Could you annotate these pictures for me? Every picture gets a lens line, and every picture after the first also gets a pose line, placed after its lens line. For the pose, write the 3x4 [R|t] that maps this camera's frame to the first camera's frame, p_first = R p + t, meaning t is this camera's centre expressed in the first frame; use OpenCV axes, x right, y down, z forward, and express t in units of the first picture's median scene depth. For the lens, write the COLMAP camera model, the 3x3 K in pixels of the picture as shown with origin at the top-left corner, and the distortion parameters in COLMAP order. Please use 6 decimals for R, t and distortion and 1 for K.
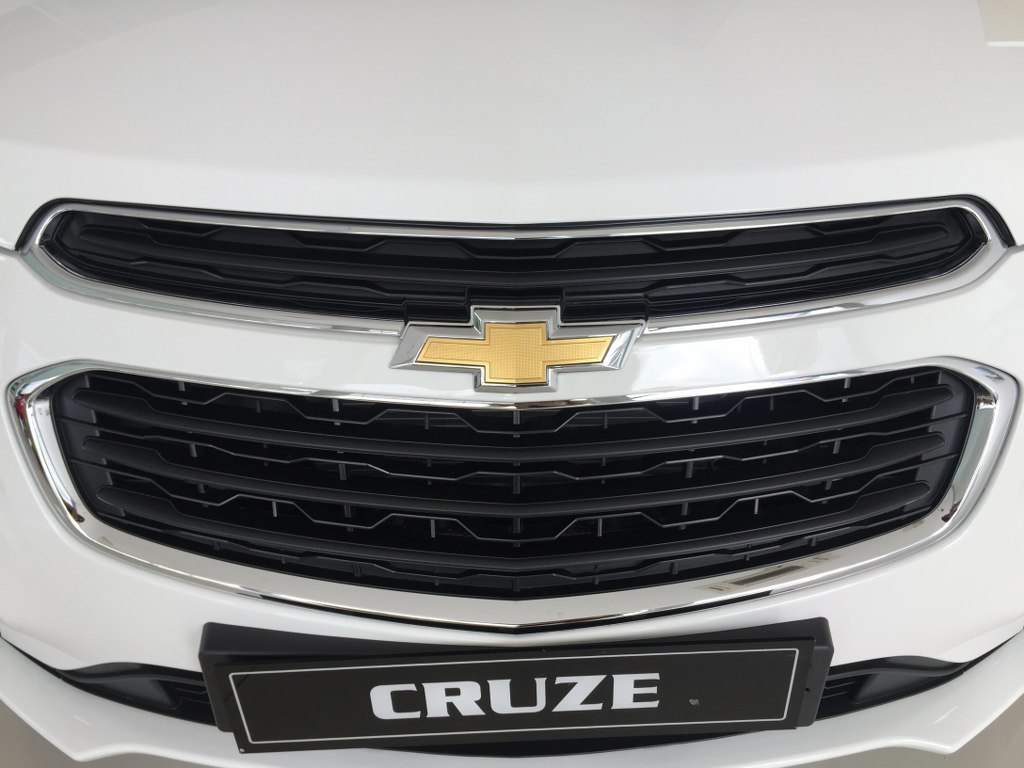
lens RADIAL K [[867.3, 0, 507.7], [0, 867.3, 389.3], [0, 0, 1]] dist [0.098214, 0.003387]
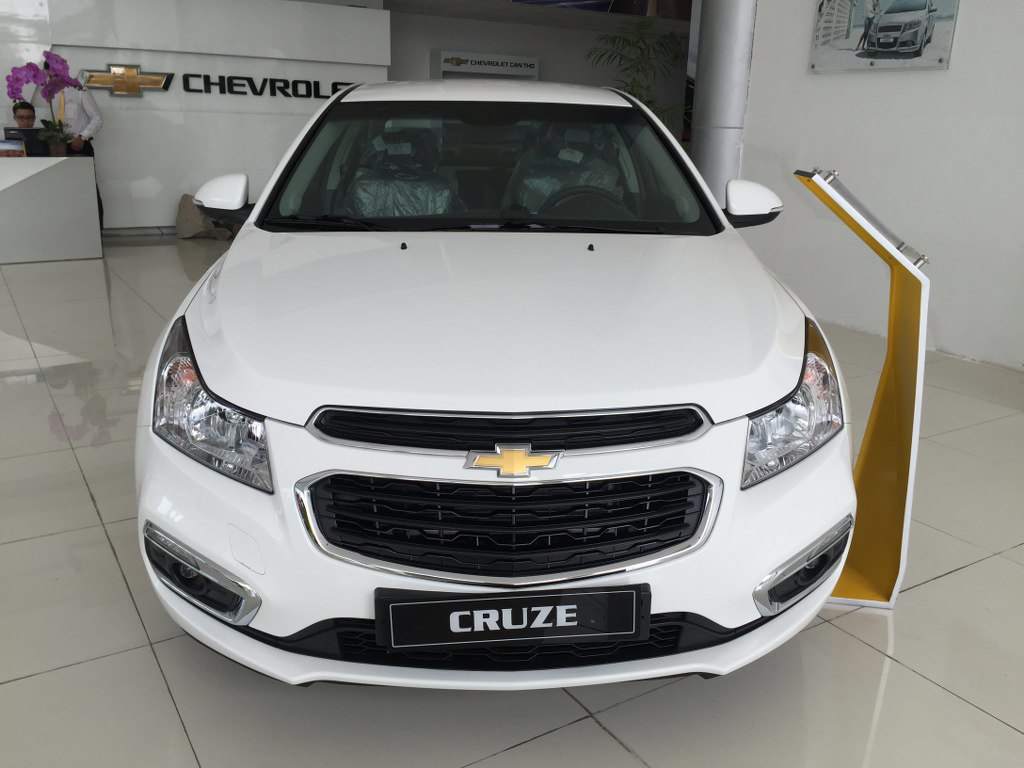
lens RADIAL K [[867.3, 0, 509.4], [0, 867.3, 383.2], [0, 0, 1]] dist [0.098214, 0.003387]
pose [[0.999083, -0.000334, 0.042806, -0.098581], [0.010983, 0.968498, -0.248781, 0.322408], [-0.041375, 0.249023, 0.967613, -1.325498]]
